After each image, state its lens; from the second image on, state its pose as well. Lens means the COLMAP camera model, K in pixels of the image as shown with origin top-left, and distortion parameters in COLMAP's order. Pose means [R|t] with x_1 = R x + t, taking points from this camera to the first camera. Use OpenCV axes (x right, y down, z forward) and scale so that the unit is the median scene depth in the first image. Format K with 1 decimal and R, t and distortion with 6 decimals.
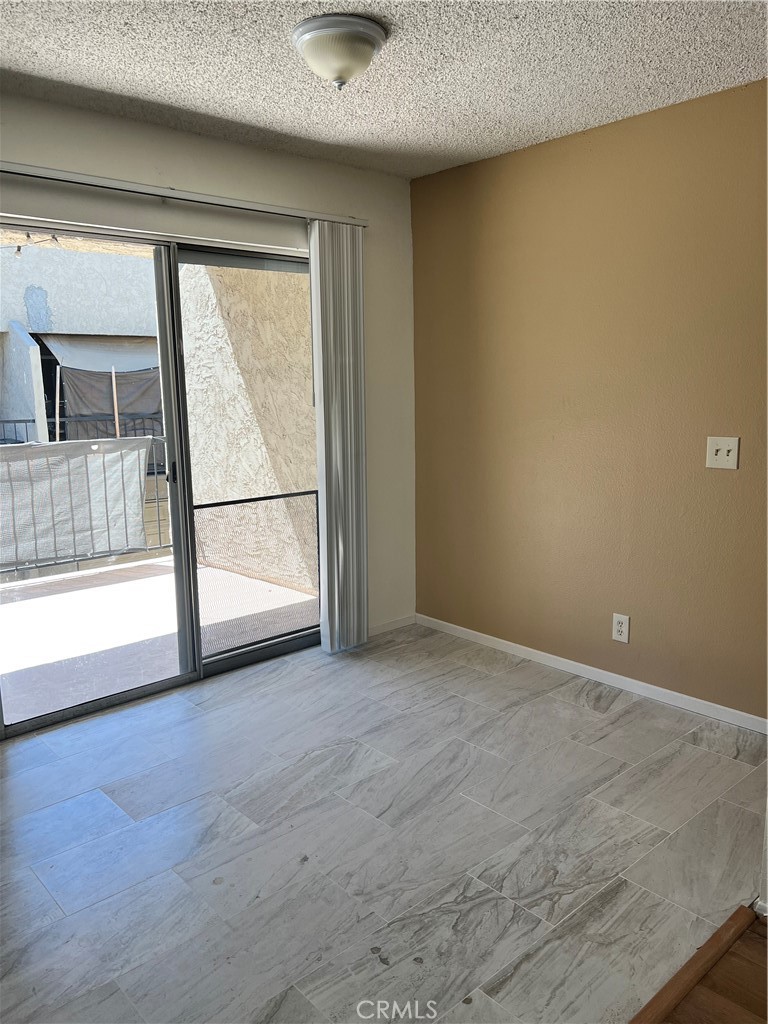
lens RADIAL K [[773.1, 0, 382.4], [0, 773.1, 513.1], [0, 0, 1]] dist [0.012507, -0.006347]
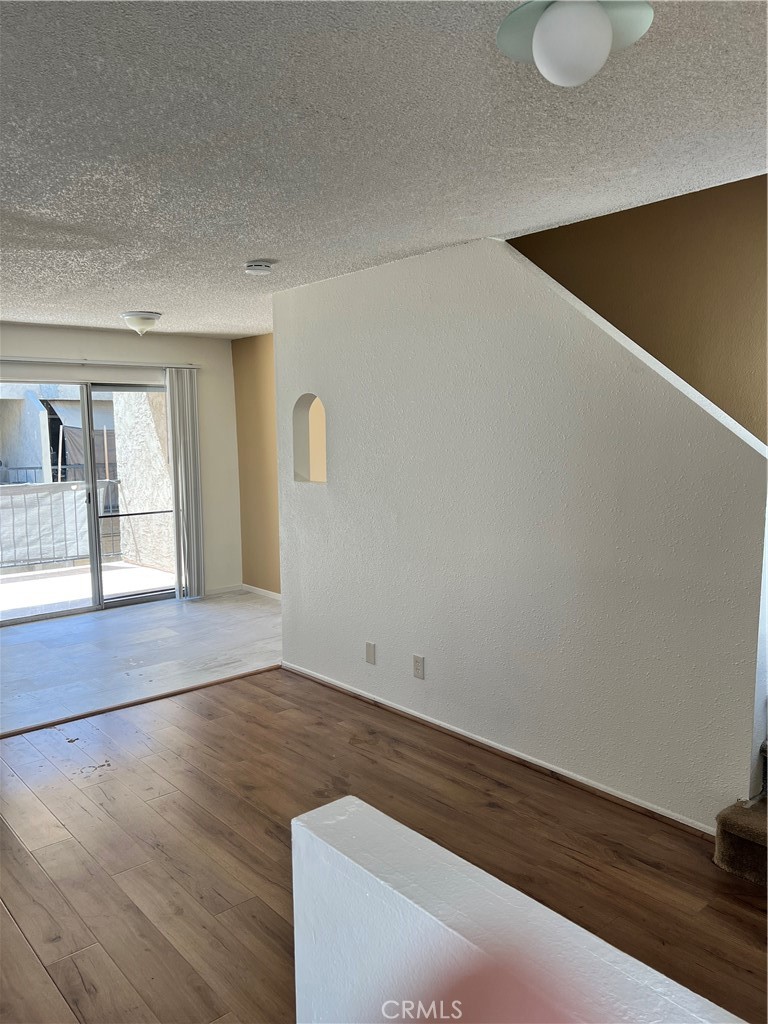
lens RADIAL K [[773.1, 0, 385.9], [0, 773.1, 511.3], [0, 0, 1]] dist [0.012507, -0.006347]
pose [[0.999770, 0.005068, -0.020859, 0.292523], [-0.006333, 0.998118, -0.060994, 0.053852], [0.020511, 0.061112, 0.997920, -0.521250]]
